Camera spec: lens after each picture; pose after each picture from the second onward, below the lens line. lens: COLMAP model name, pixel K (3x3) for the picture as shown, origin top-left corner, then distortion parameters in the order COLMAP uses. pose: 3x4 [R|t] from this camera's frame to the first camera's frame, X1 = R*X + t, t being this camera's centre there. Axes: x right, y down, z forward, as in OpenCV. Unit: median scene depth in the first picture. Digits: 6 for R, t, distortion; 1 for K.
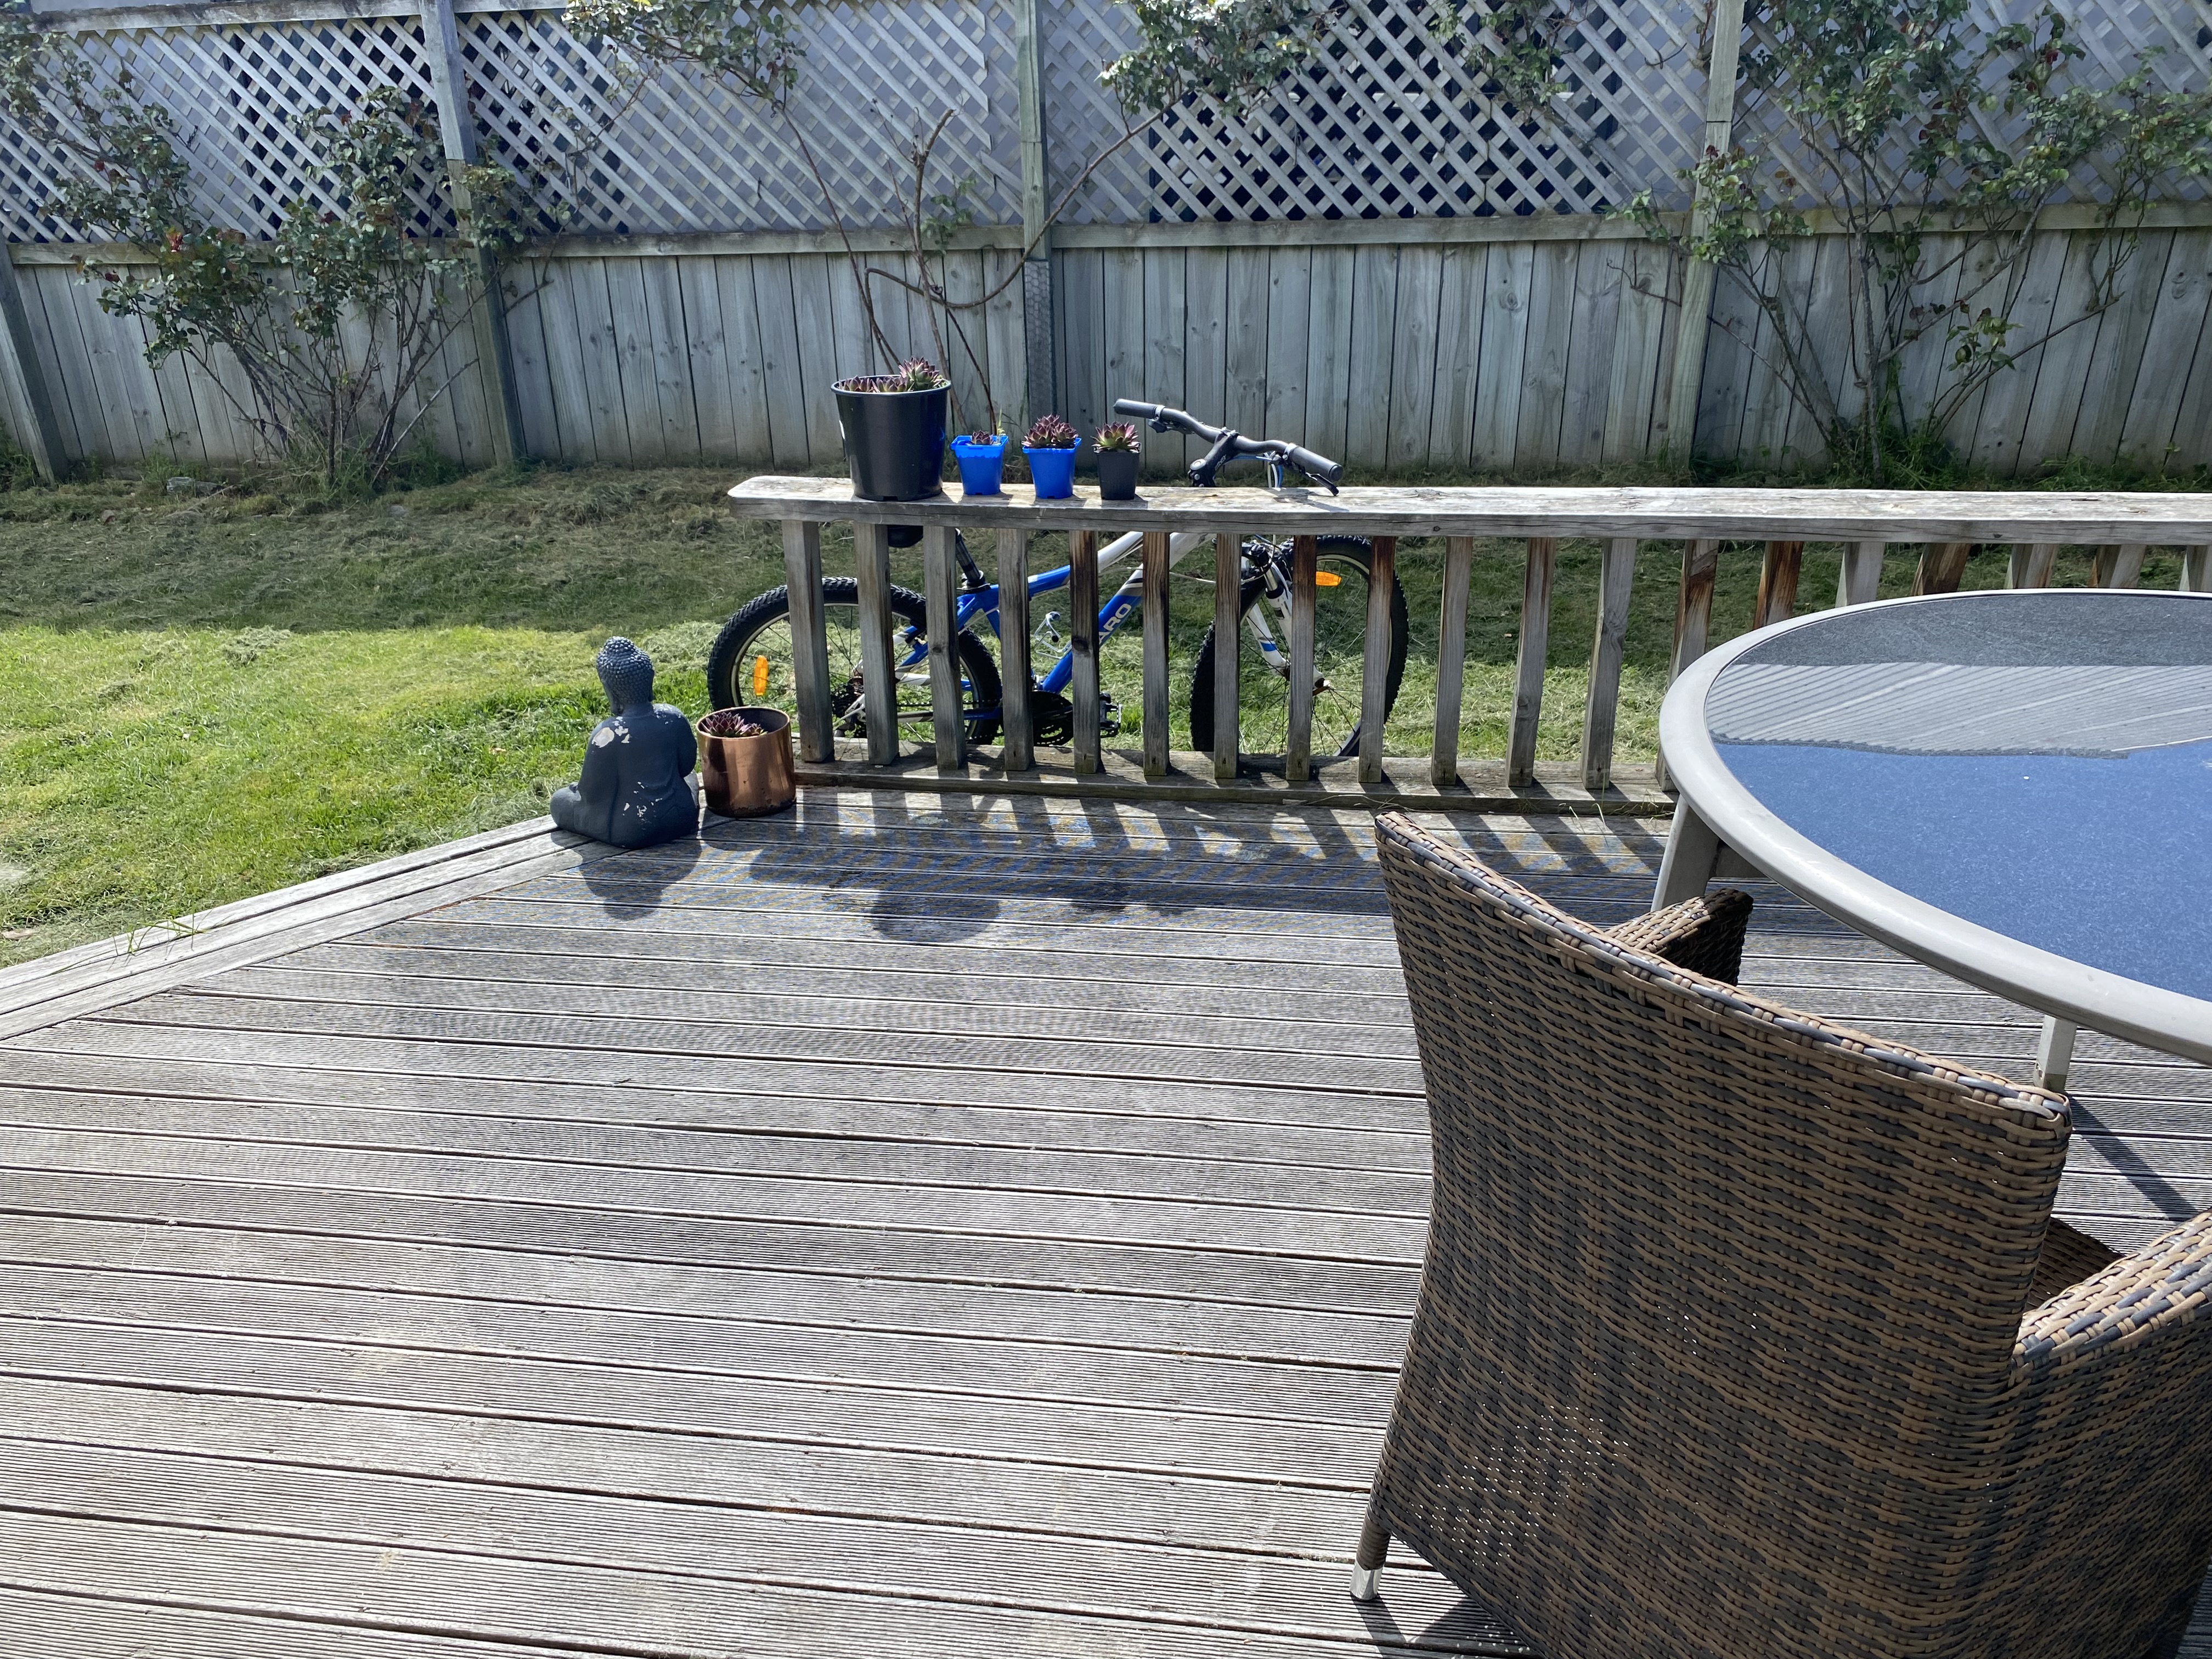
lens RADIAL K [[1702.9, 0, 1106.0], [0, 1702.9, 829.5], [0, 0, 1]] dist [-0.010981, -0.005824]
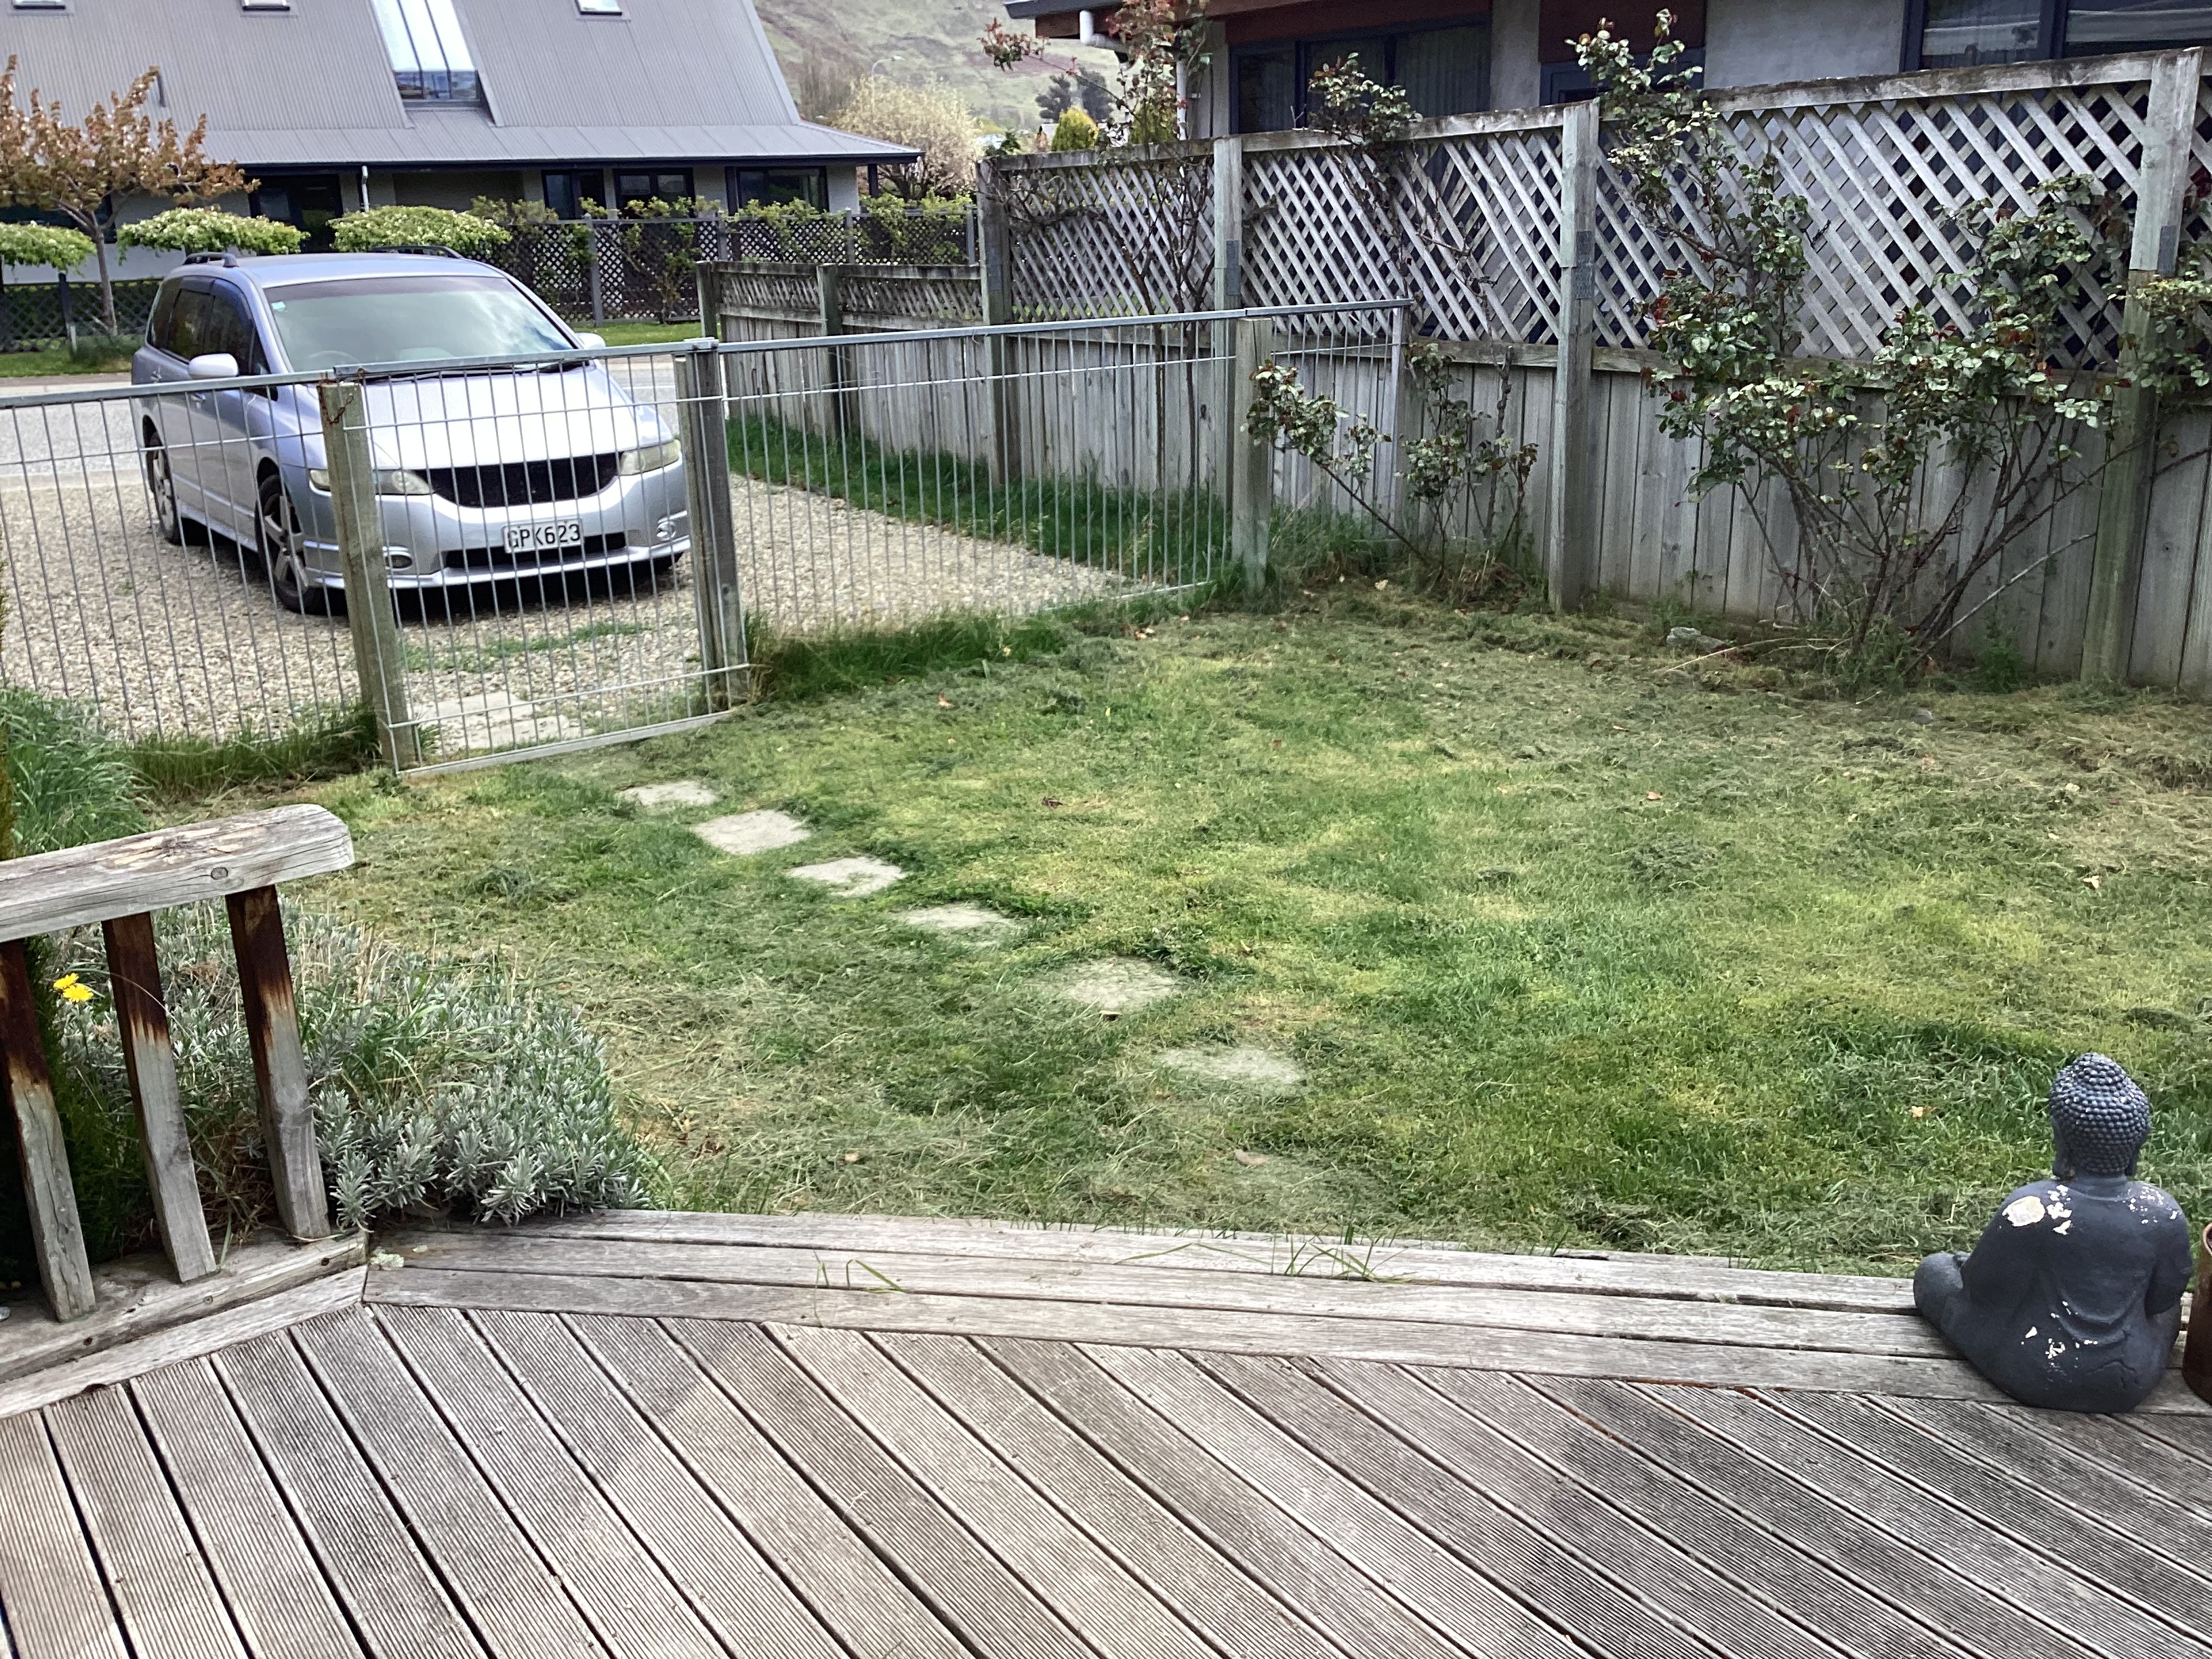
lens RADIAL K [[2045.2, 0, 1106.0], [0, 2045.2, 829.5], [0, 0, 1]] dist [0.099690, -0.157510]
pose [[0.689499, 0.216965, -0.691026, -0.020742], [-0.294789, 0.955544, 0.005880, -0.037550], [0.661582, 0.199653, 0.722806, 0.103879]]
